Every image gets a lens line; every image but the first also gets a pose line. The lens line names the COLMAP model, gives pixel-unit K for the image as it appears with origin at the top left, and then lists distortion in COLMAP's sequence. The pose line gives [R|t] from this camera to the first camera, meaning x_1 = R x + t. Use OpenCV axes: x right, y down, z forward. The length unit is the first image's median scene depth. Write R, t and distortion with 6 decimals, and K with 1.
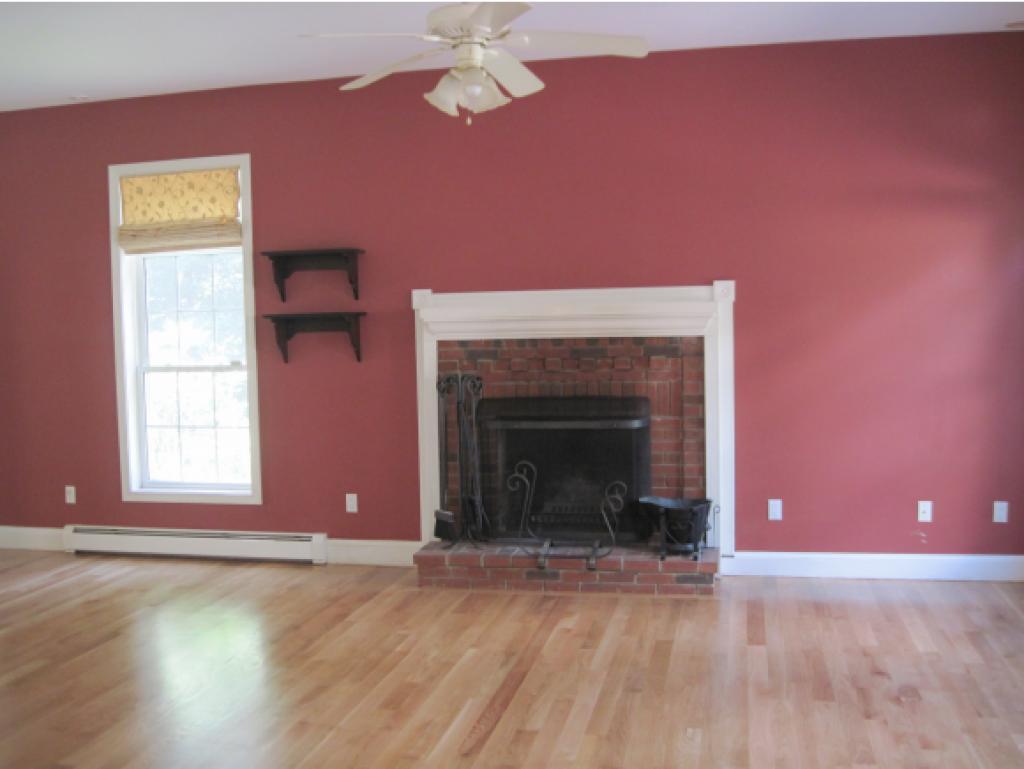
lens RADIAL K [[1040.9, 0, 512.0], [0, 1040.9, 384.5], [0, 0, 1]] dist [-0.005071, -0.006071]
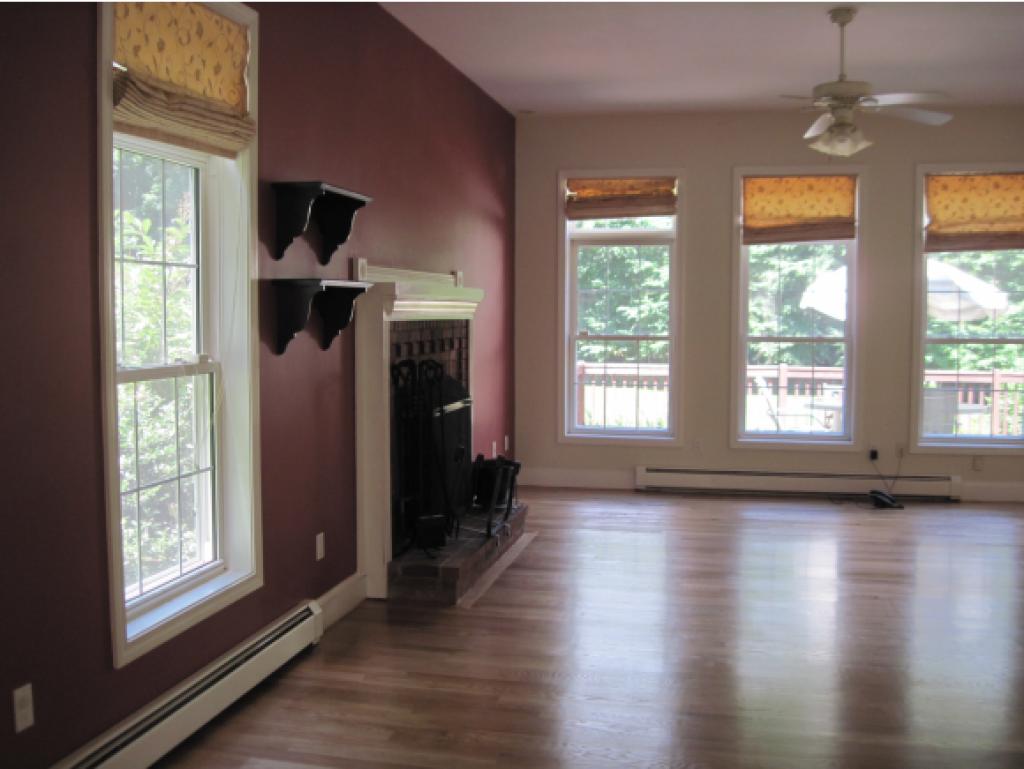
lens RADIAL K [[1040.9, 0, 512.0], [0, 1040.9, 384.5], [0, 0, 1]] dist [-0.005071, -0.006071]
pose [[-0.002140, -0.039071, 0.999234, -0.853864], [0.058607, 0.997514, 0.039129, -0.019891], [-0.998279, 0.058645, 0.000155, 0.849132]]
